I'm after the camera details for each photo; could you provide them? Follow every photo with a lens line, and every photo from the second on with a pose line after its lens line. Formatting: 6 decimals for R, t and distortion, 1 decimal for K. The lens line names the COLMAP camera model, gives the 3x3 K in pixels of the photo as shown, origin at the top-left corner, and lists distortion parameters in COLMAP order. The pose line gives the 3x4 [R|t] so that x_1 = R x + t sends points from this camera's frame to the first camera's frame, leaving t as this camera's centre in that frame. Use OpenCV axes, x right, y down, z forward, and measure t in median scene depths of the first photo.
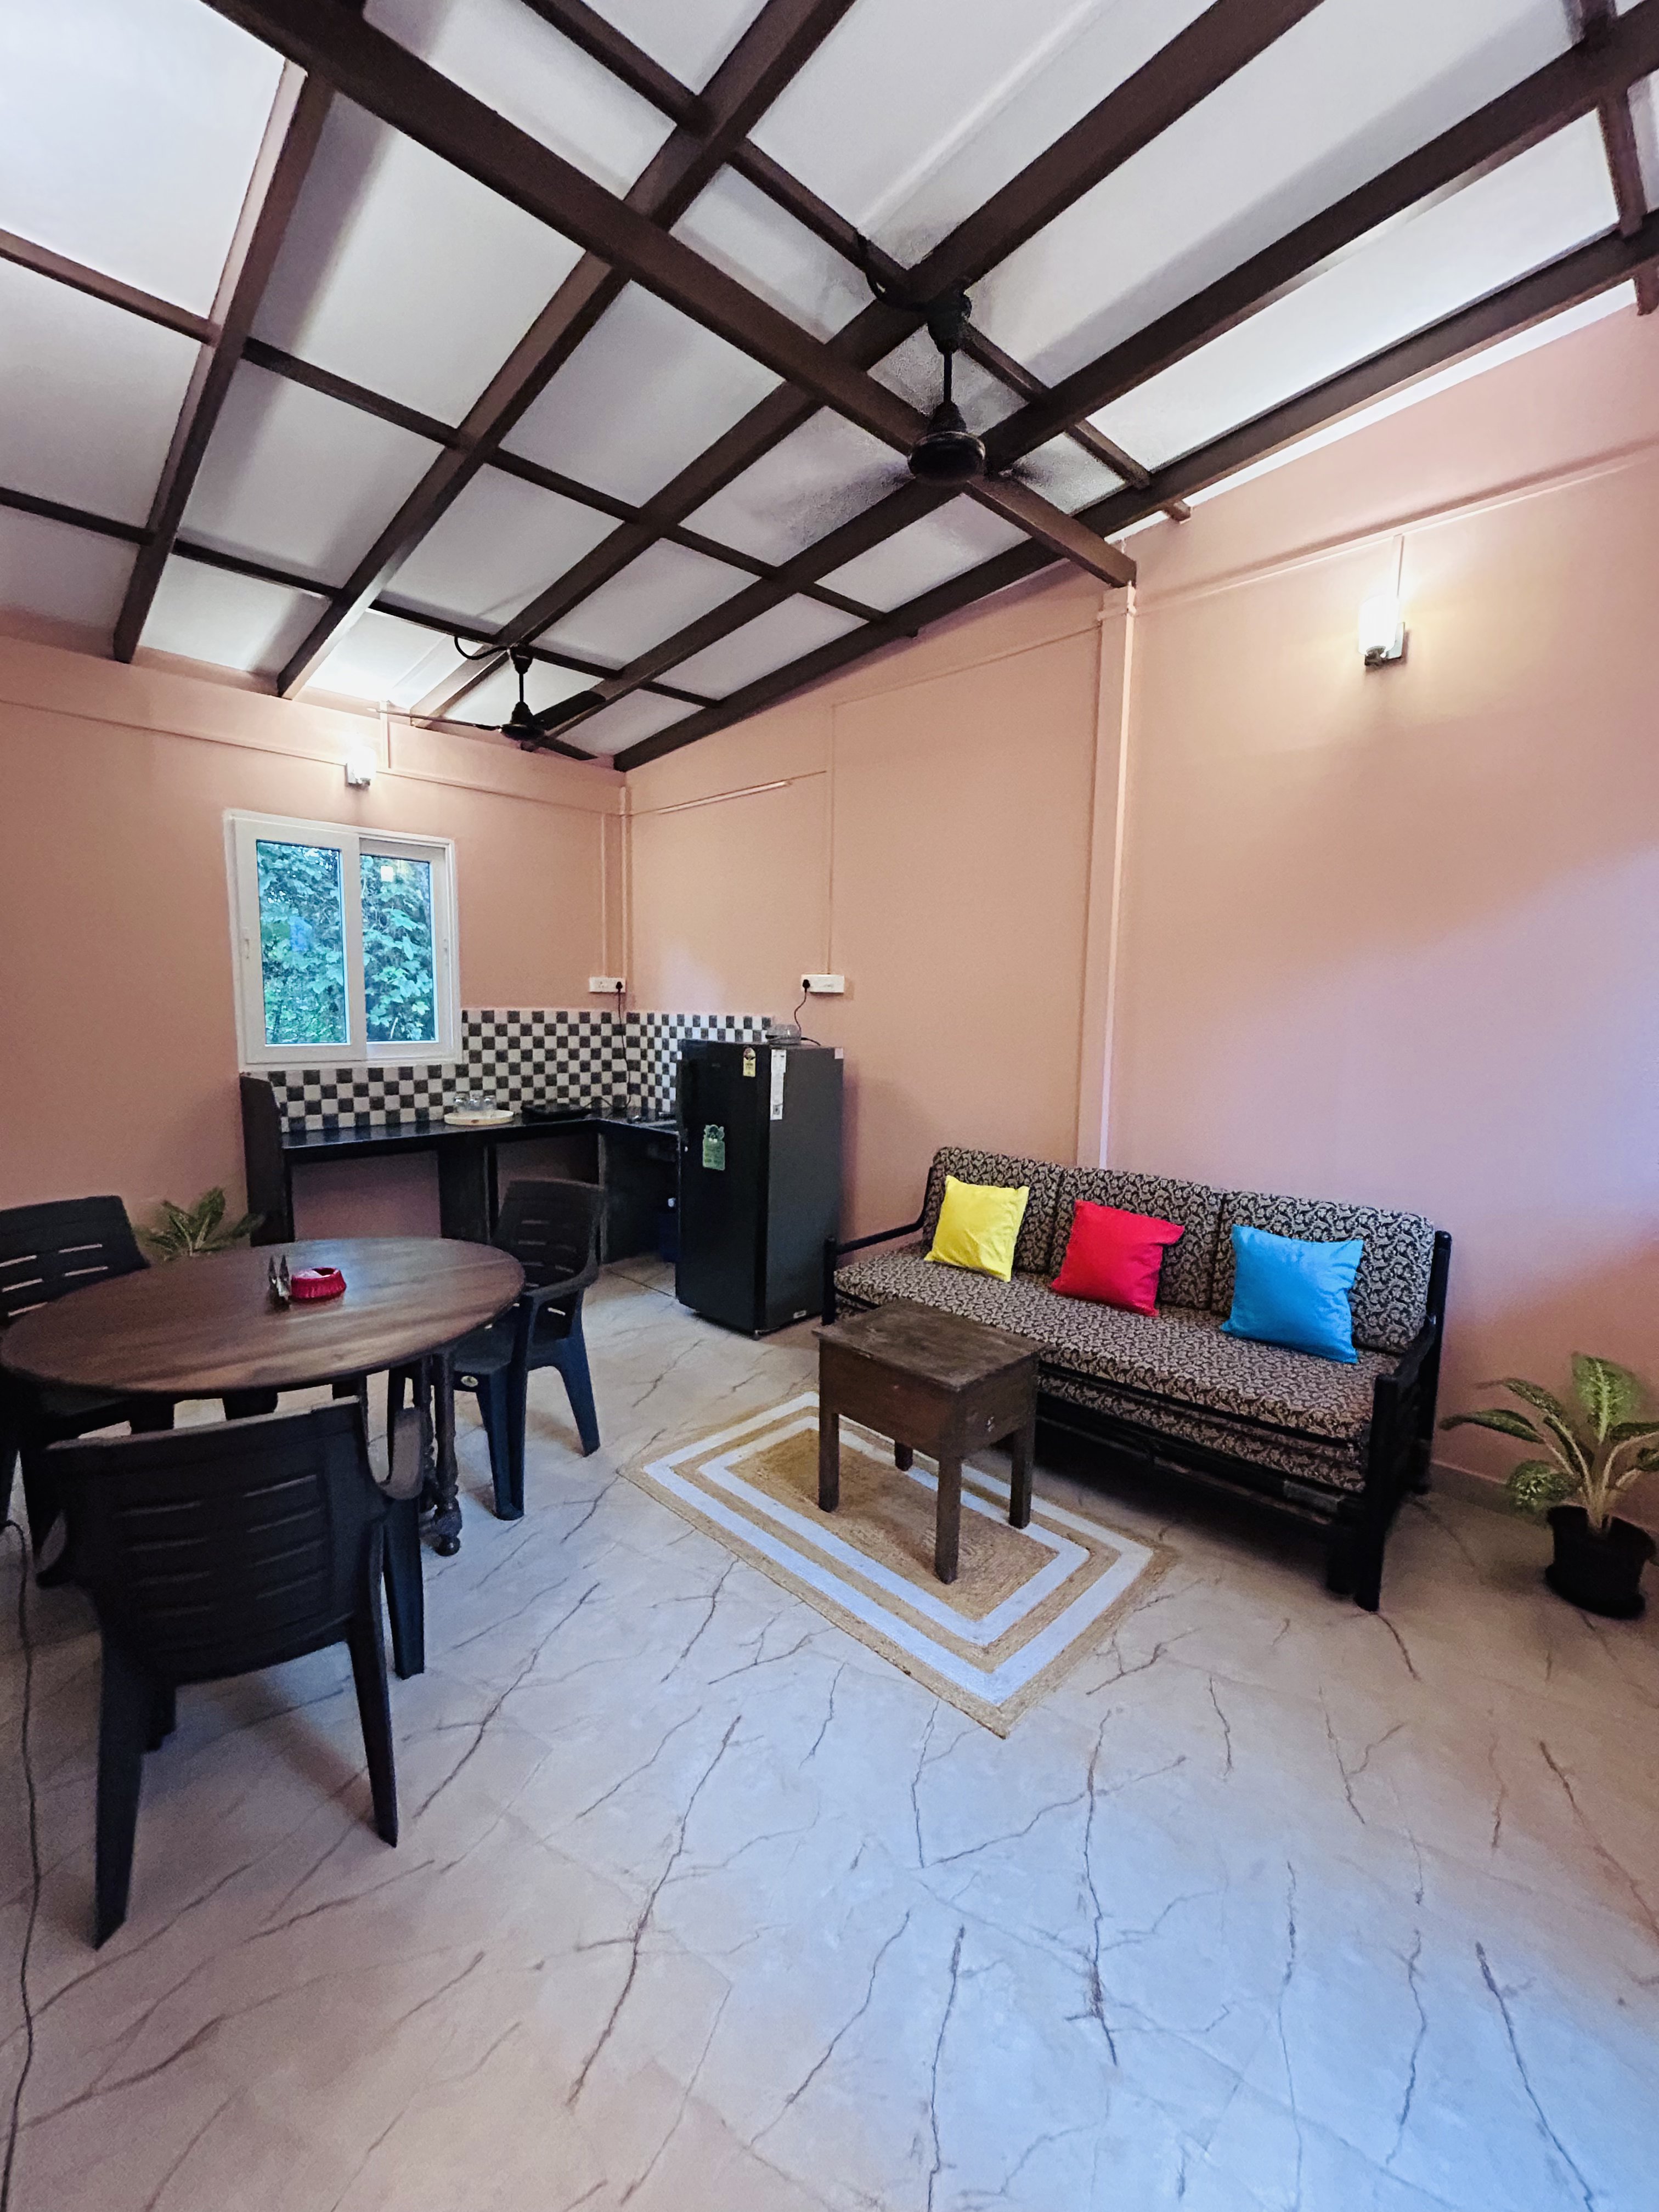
lens RADIAL K [[896.4, 0, 831.8], [0, 896.4, 1105.2], [0, 0, 1]] dist [0.004513, 0.000095]
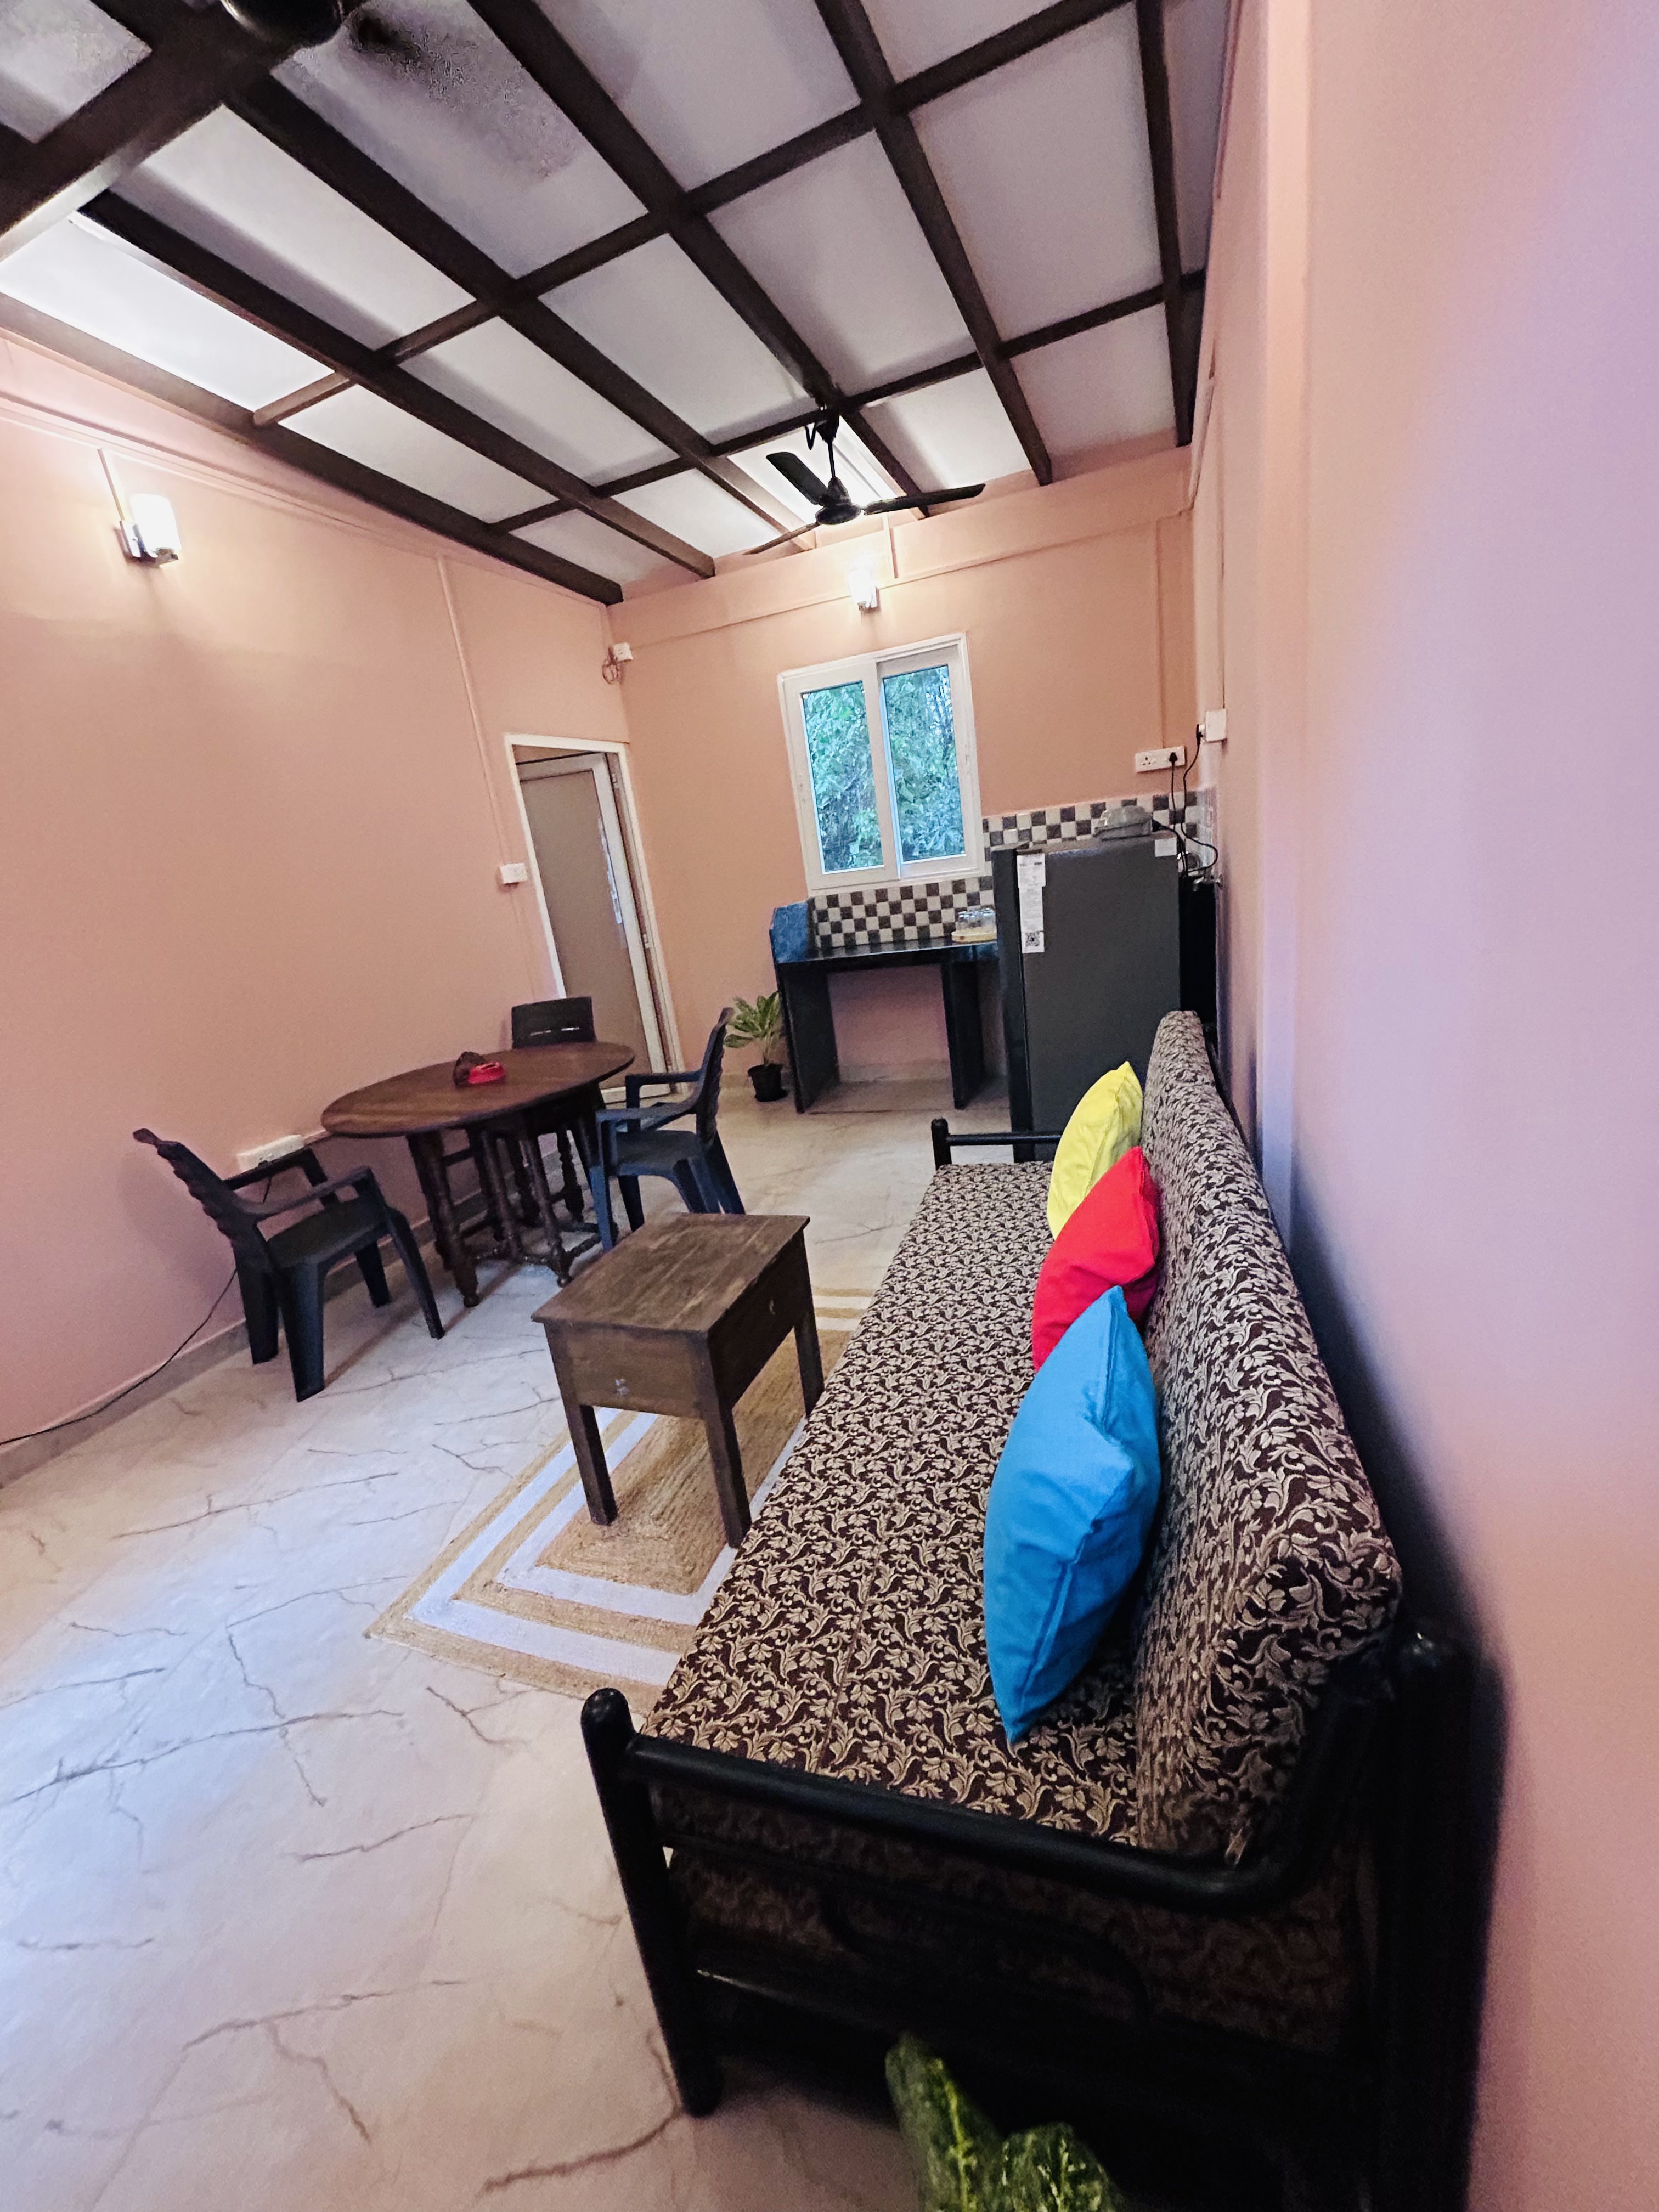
lens RADIAL K [[896.4, 0, 831.8], [0, 896.4, 1105.2], [0, 0, 1]] dist [0.004513, 0.000095]
pose [[0.396206, 0.189329, -0.898430, 0.482086], [0.036638, 0.974470, 0.221510, -0.027326], [0.917431, -0.120680, 0.379154, 0.478851]]
